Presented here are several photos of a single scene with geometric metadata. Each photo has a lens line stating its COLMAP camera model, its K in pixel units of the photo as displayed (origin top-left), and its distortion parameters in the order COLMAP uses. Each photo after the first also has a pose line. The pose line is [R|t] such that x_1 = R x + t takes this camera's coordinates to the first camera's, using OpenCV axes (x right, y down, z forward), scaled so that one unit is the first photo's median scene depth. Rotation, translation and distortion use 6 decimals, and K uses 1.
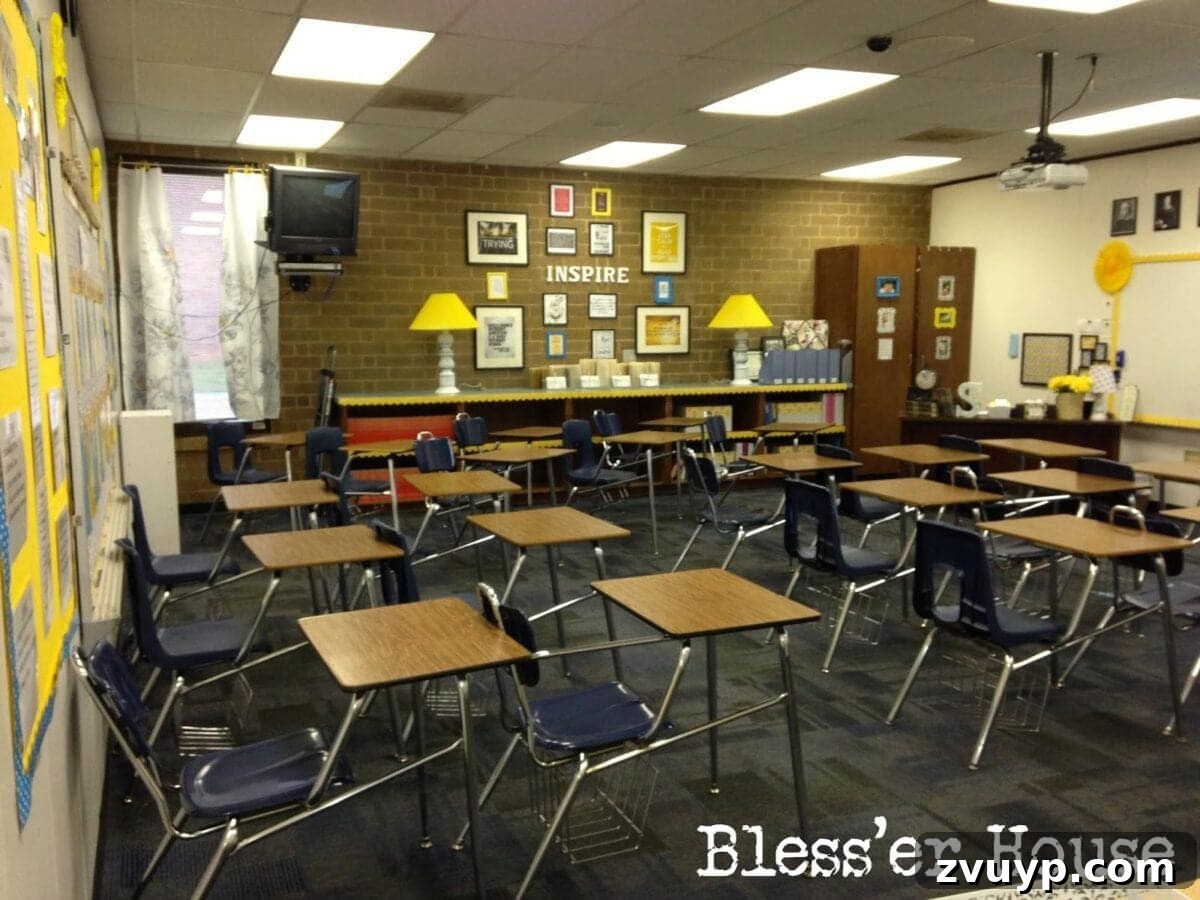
lens RADIAL K [[1085.2, 0, 592.0], [0, 1085.2, 447.1], [0, 0, 1]] dist [0.187903, -0.295358]
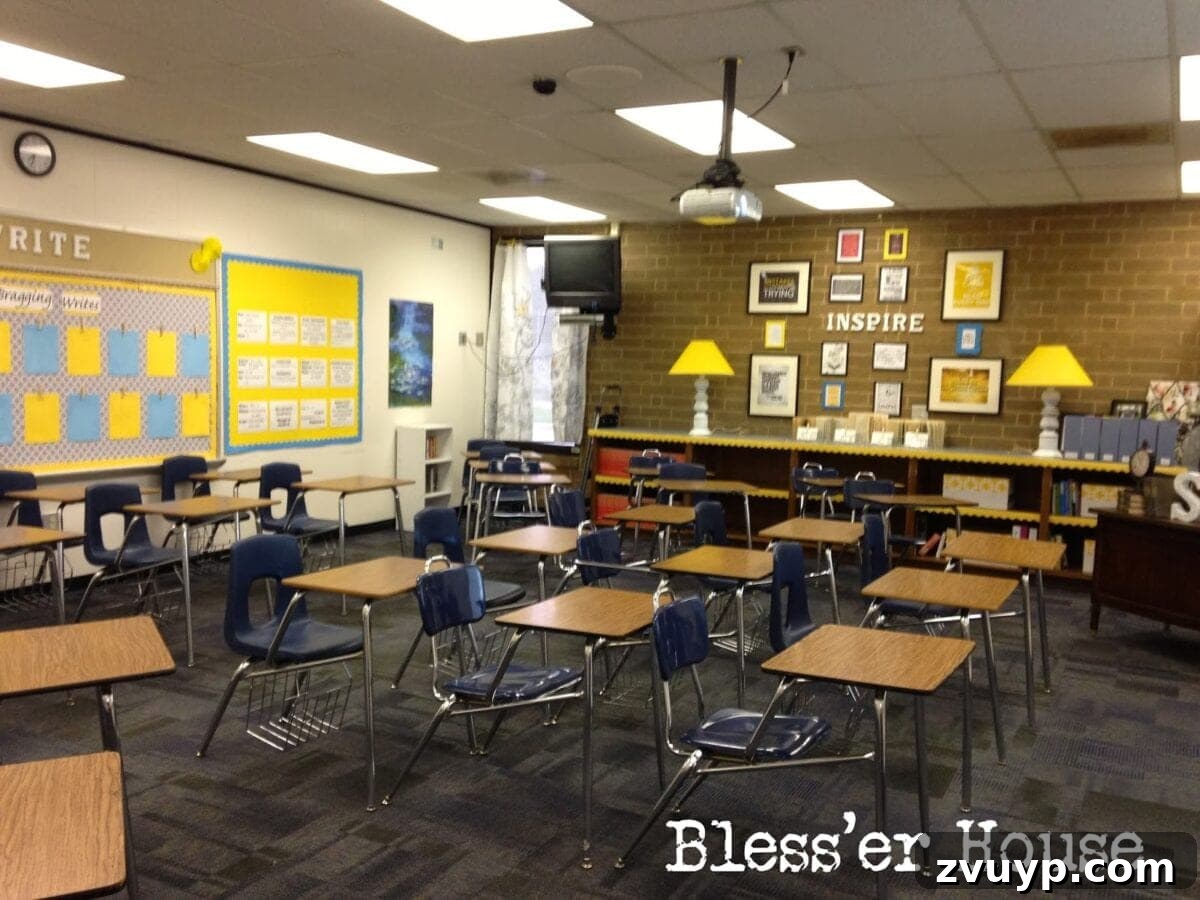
lens RADIAL K [[1085.2, 0, 592.0], [0, 1085.2, 447.1], [0, 0, 1]] dist [0.187903, -0.295358]
pose [[0.644755, 0.083488, -0.759816, 0.568846], [-0.123672, 0.992315, 0.004091, -0.027089], [0.754318, 0.091331, 0.650125, 0.221248]]
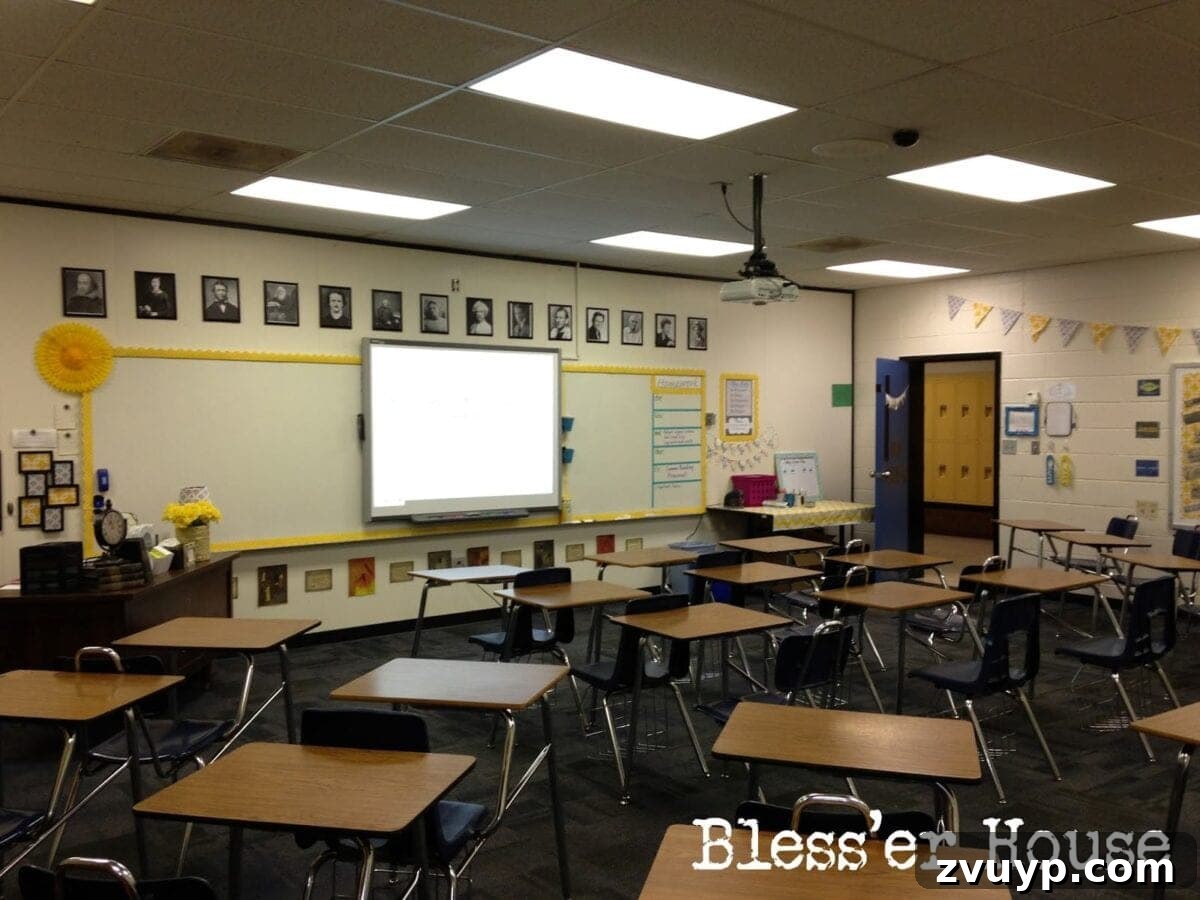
lens RADIAL K [[1085.2, 0, 592.0], [0, 1085.2, 447.1], [0, 0, 1]] dist [0.187903, -0.295358]
pose [[-0.283588, -0.024216, 0.958640, -0.313189], [0.117224, 0.991308, 0.059718, -0.099887], [-0.951754, 0.129311, -0.278284, 0.828152]]
